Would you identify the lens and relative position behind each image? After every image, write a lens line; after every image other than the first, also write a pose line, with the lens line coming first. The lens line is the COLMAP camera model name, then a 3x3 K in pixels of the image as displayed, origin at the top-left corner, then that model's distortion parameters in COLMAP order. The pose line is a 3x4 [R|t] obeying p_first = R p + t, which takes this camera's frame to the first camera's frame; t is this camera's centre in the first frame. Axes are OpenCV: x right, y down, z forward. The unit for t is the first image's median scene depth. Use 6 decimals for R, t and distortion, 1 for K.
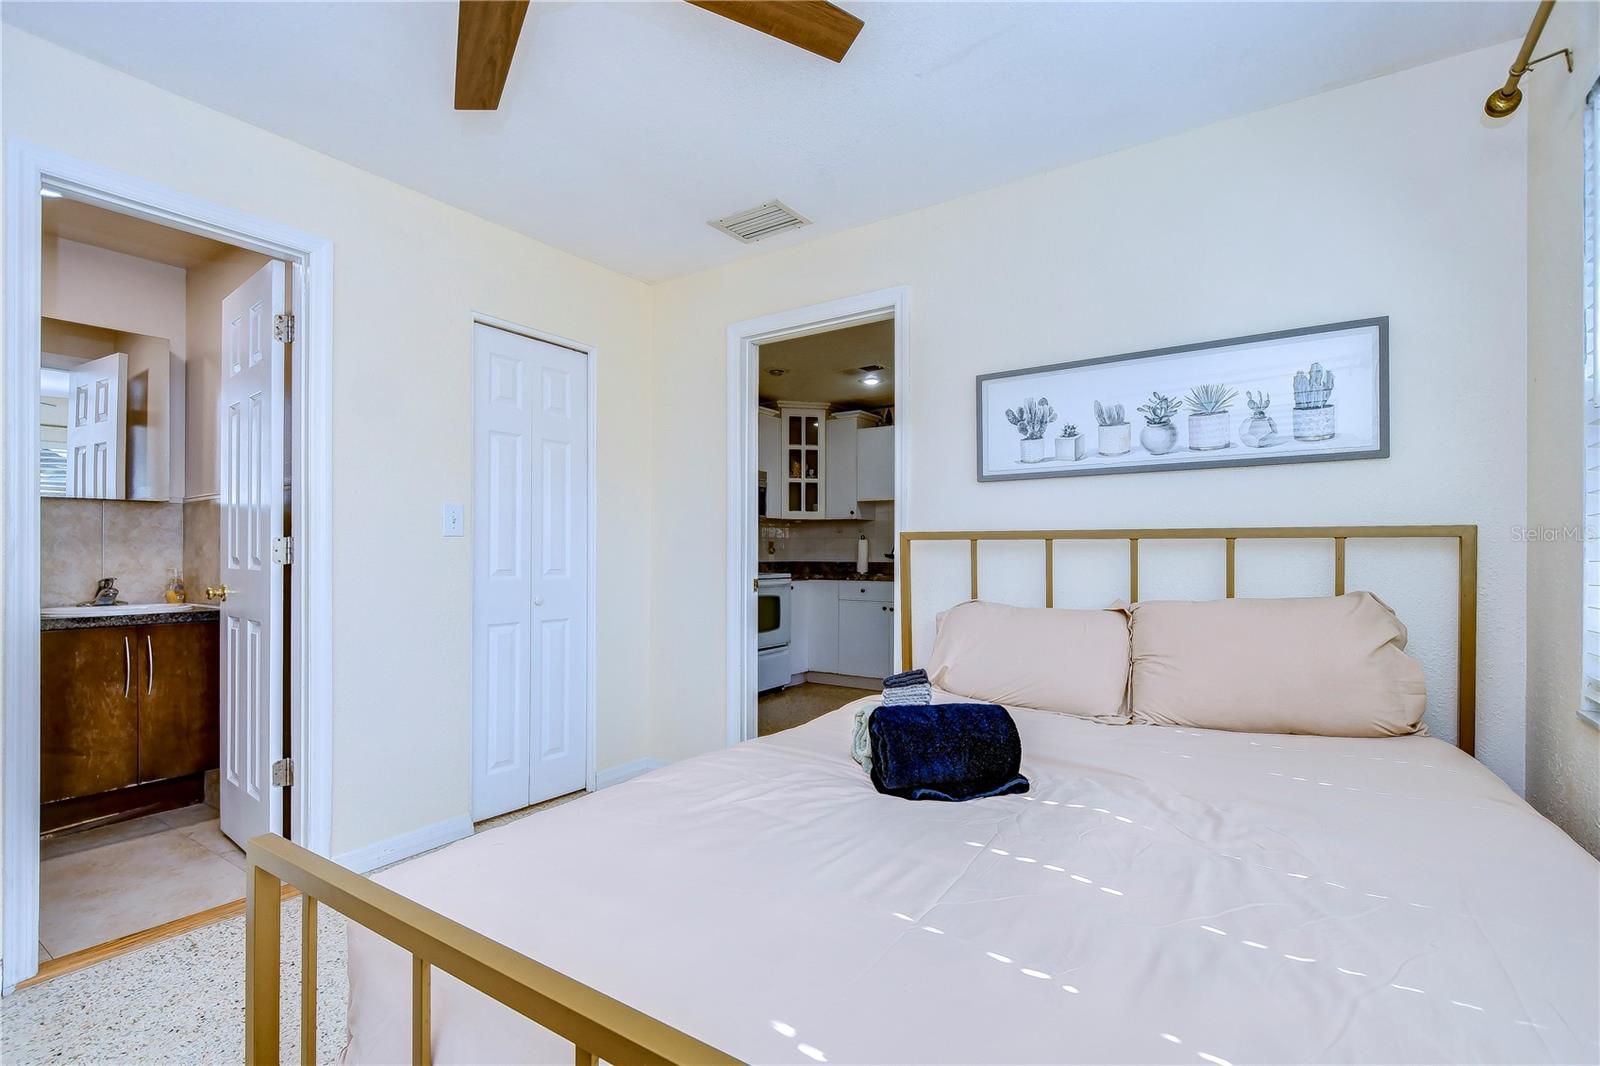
lens RADIAL K [[721.2, 0, 798.2], [0, 721.2, 550.2], [0, 0, 1]] dist [-0.001096, -0.000178]
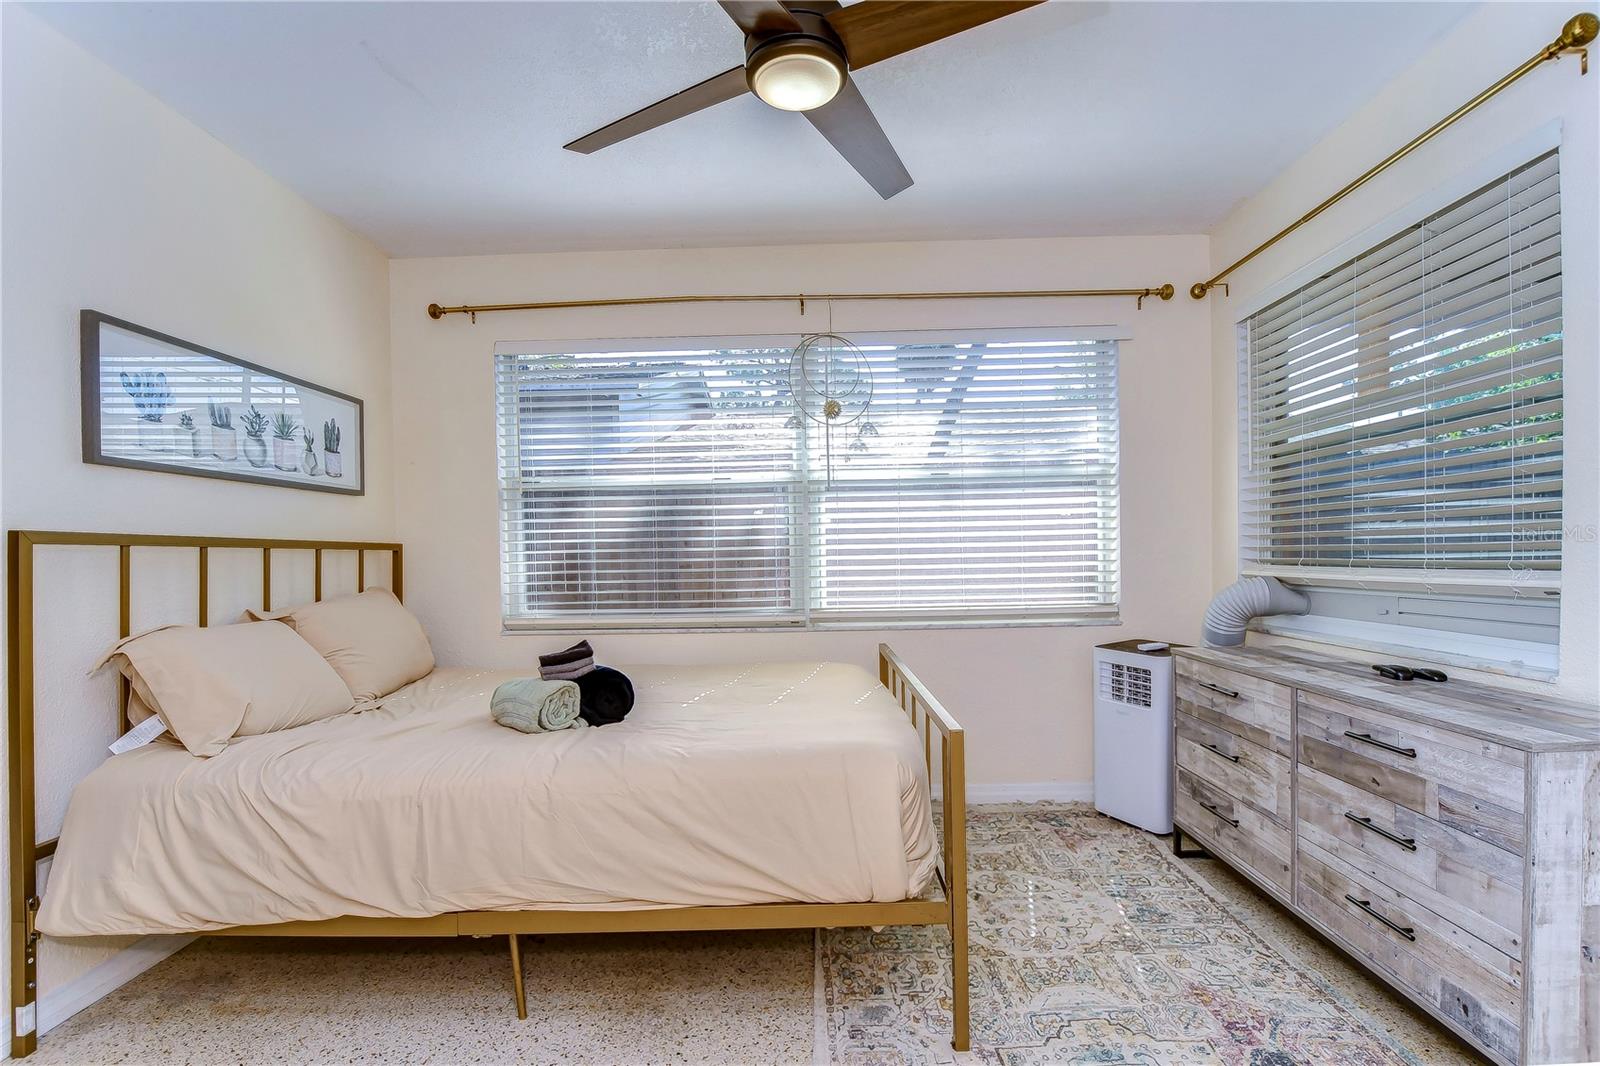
lens RADIAL K [[735.7, 0, 799.2], [0, 735.7, 575.6], [0, 0, 1]] dist [-0.025711, -0.000436]
pose [[-0.536468, -0.013470, 0.843813, -0.776380], [0.014058, 0.999591, 0.024894, 0.007552], [-0.843804, 0.025217, -0.536059, 0.888160]]
